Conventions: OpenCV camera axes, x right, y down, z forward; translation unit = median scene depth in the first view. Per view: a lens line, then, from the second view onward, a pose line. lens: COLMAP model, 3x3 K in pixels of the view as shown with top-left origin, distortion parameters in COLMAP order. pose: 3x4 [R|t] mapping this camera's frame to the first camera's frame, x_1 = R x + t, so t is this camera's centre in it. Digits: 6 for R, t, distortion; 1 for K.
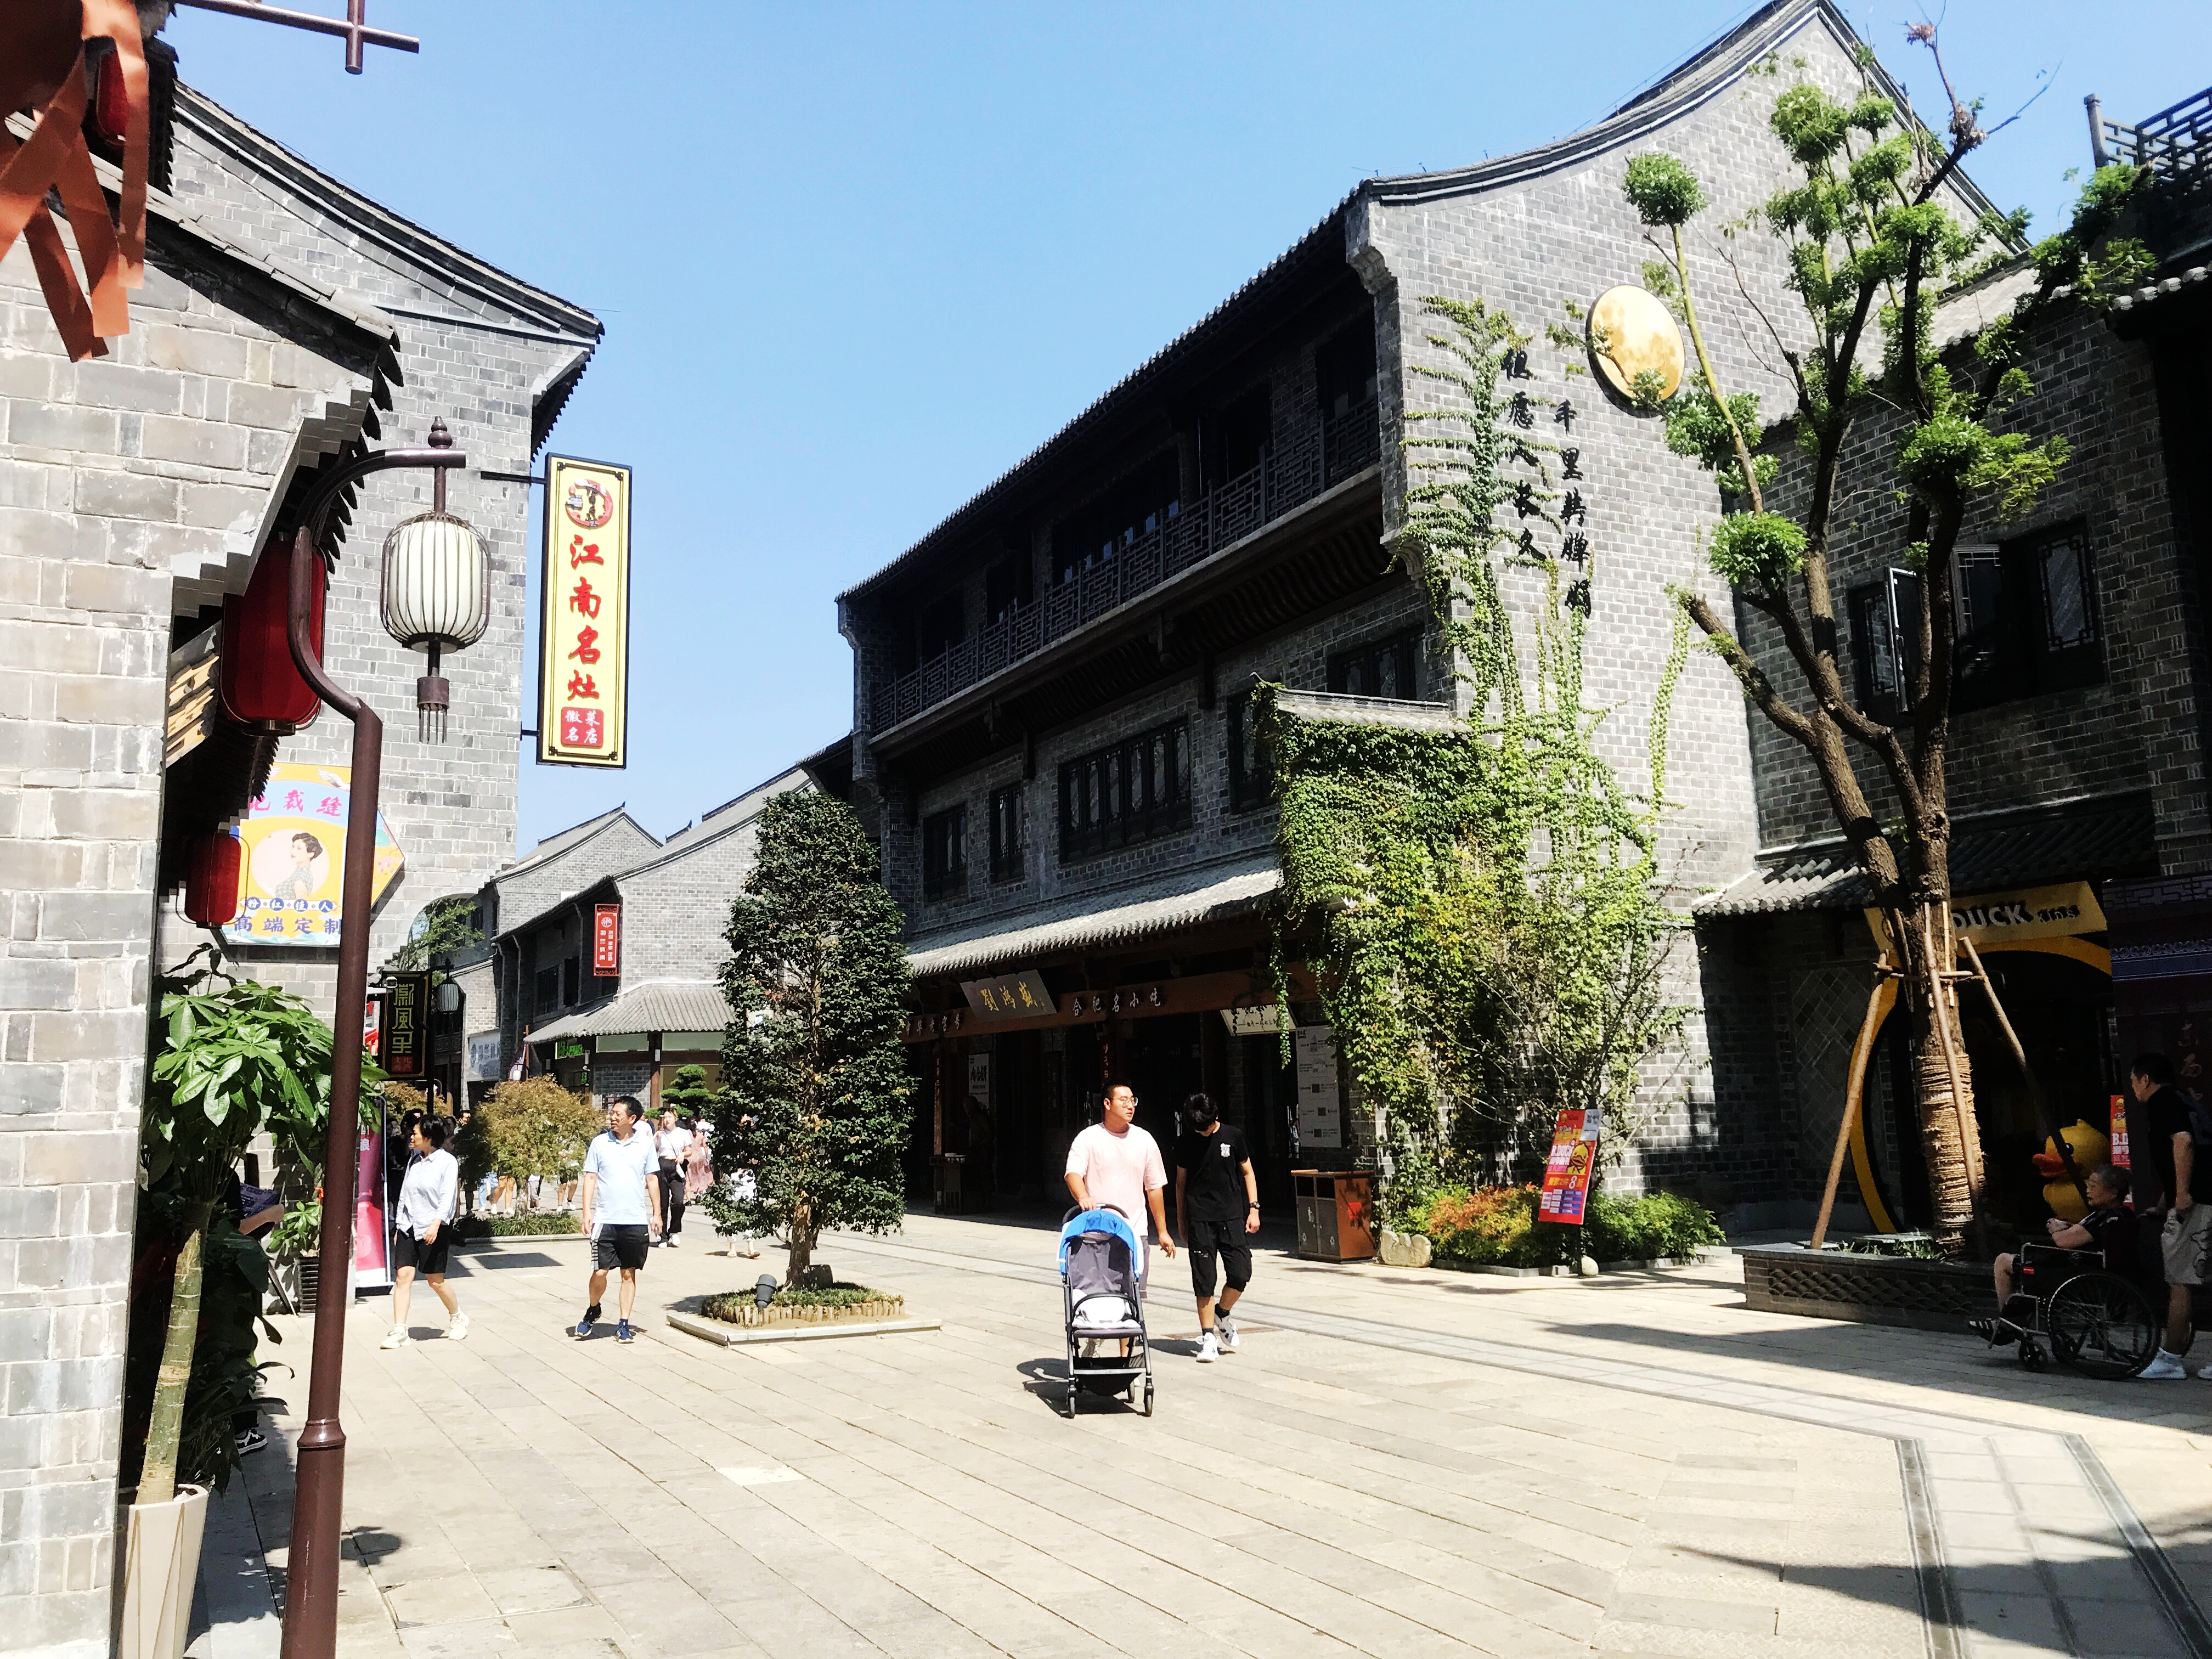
lens RADIAL K [[1811.2, 0, 1116.0], [0, 1811.2, 828.4], [0, 0, 1]] dist [0.003810, -0.002974]
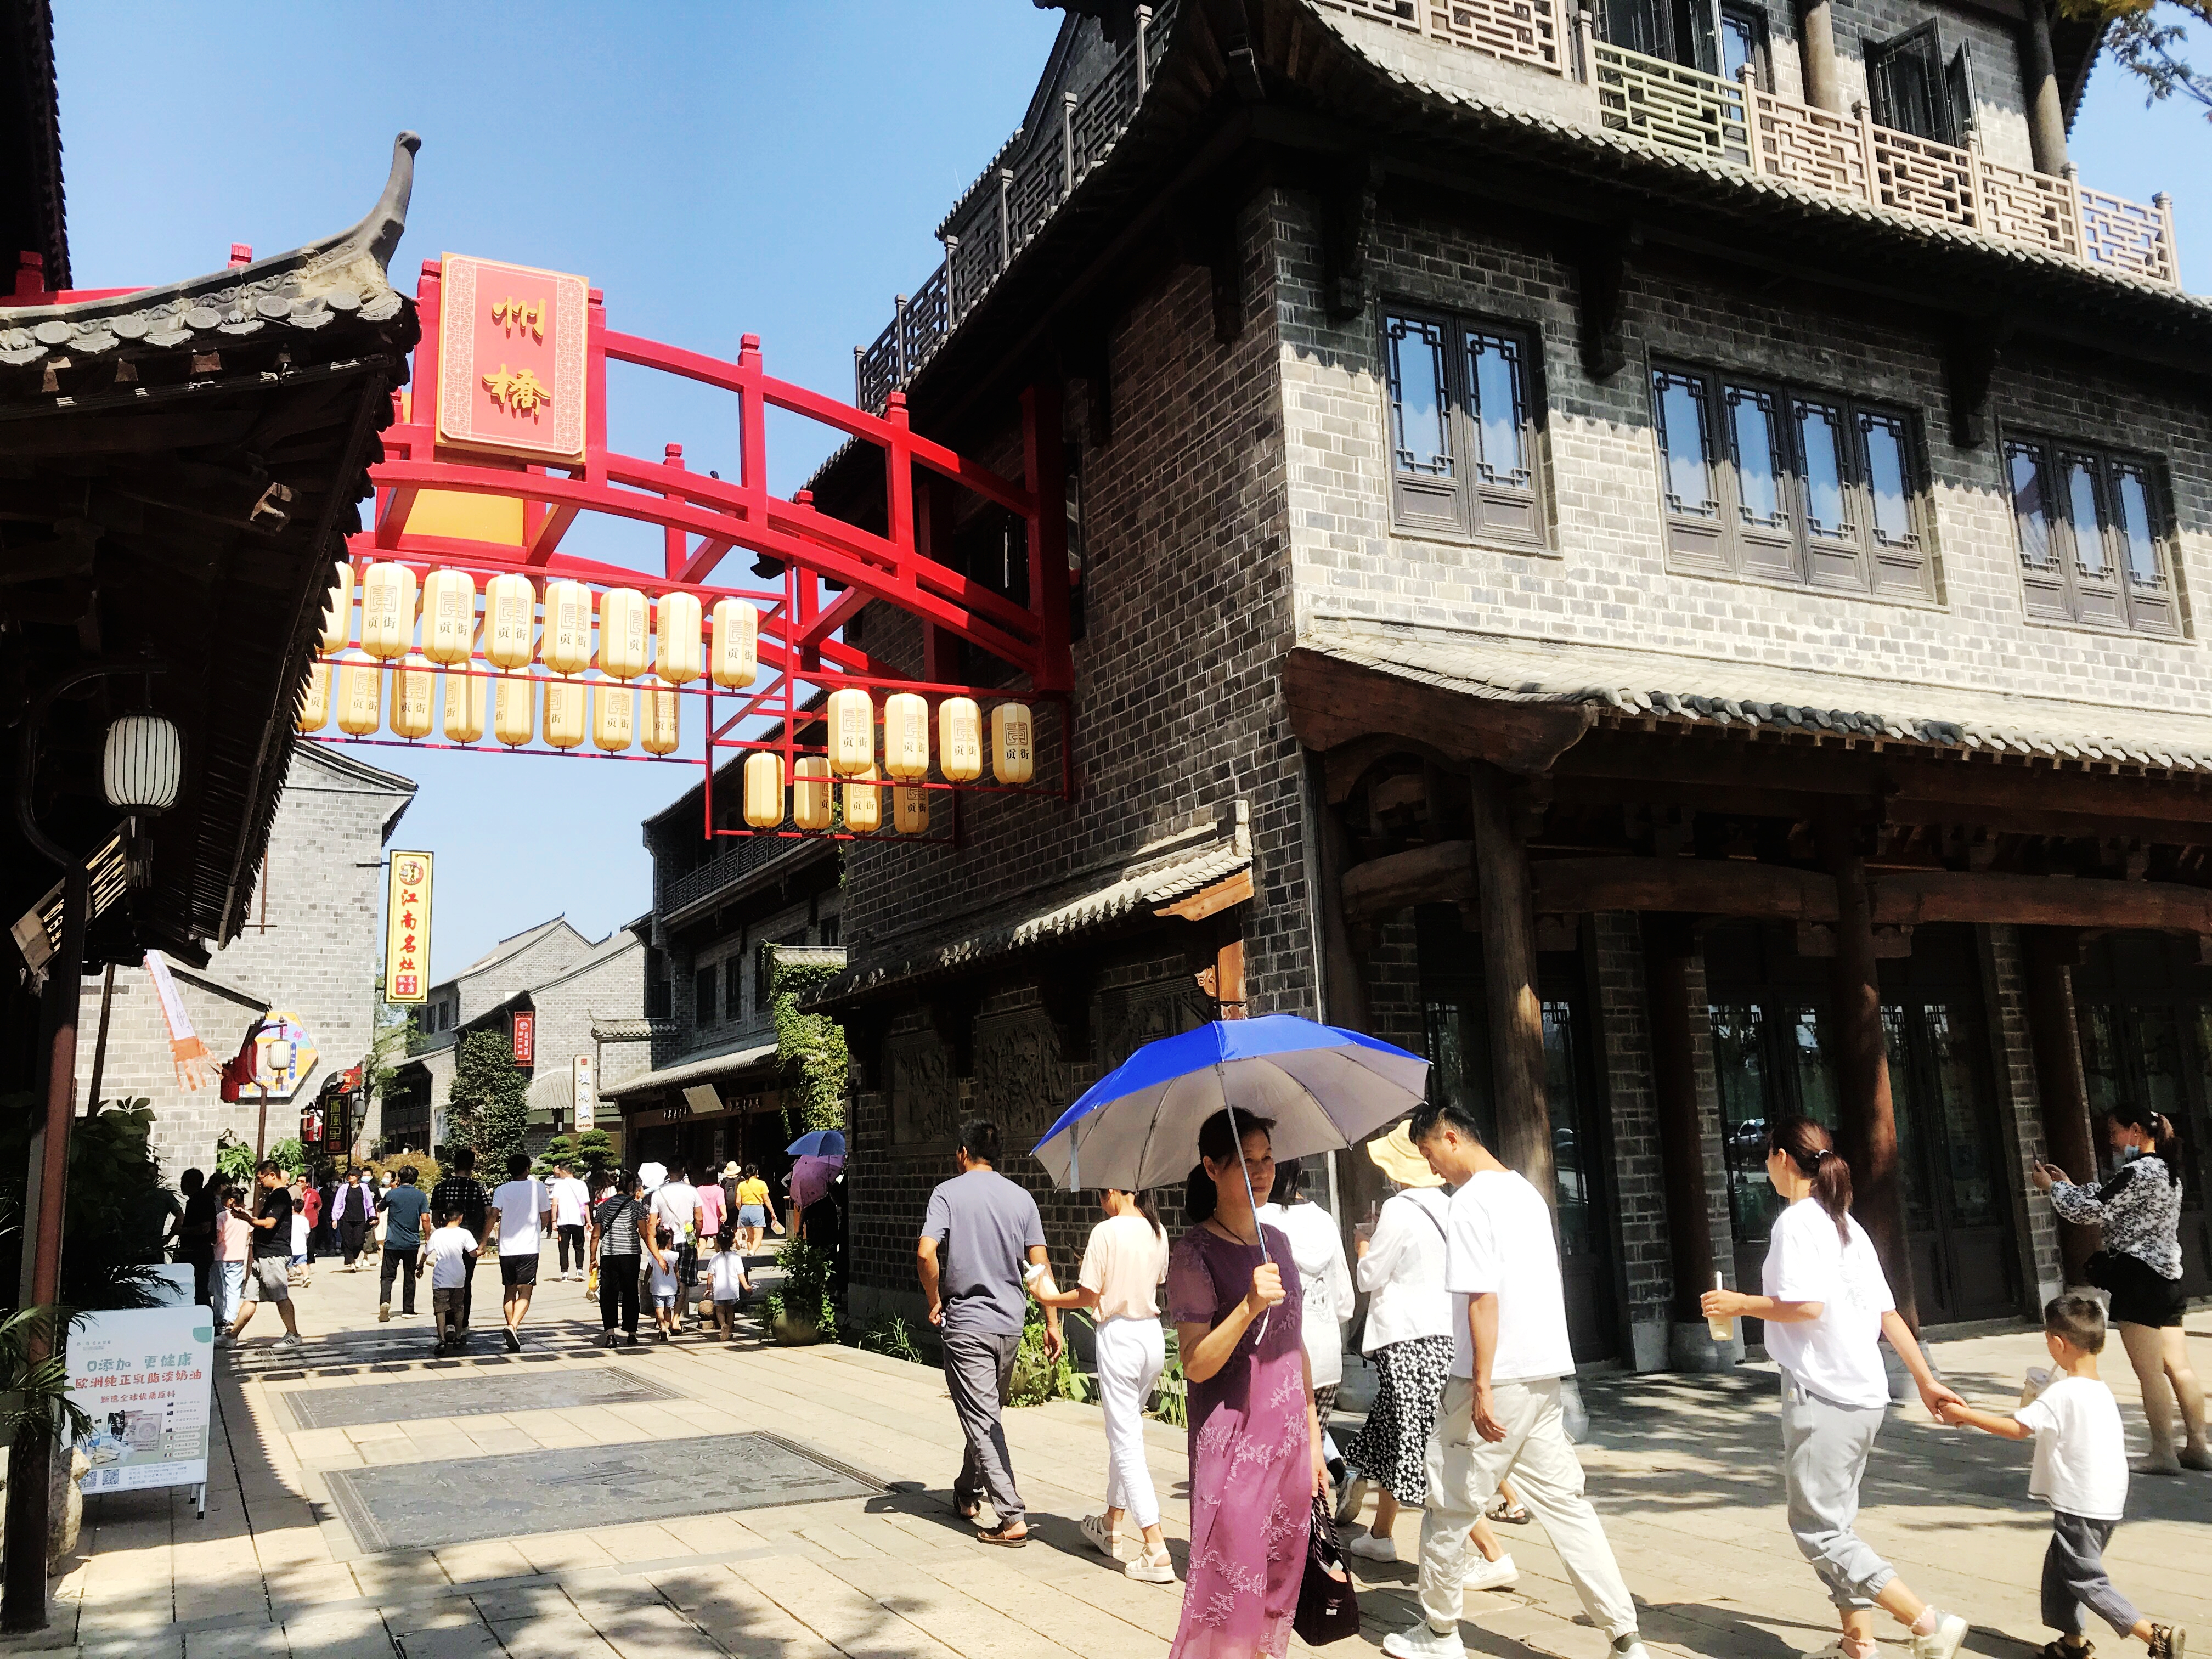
lens RADIAL K [[1811.2, 0, 1091.9], [0, 1811.2, 823.1], [0, 0, 1]] dist [0.003810, -0.002974]
pose [[0.999707, -0.017572, -0.016658, 0.469514], [0.017082, 0.999430, -0.029104, -0.149178], [0.017160, 0.028811, 0.999438, -0.945990]]
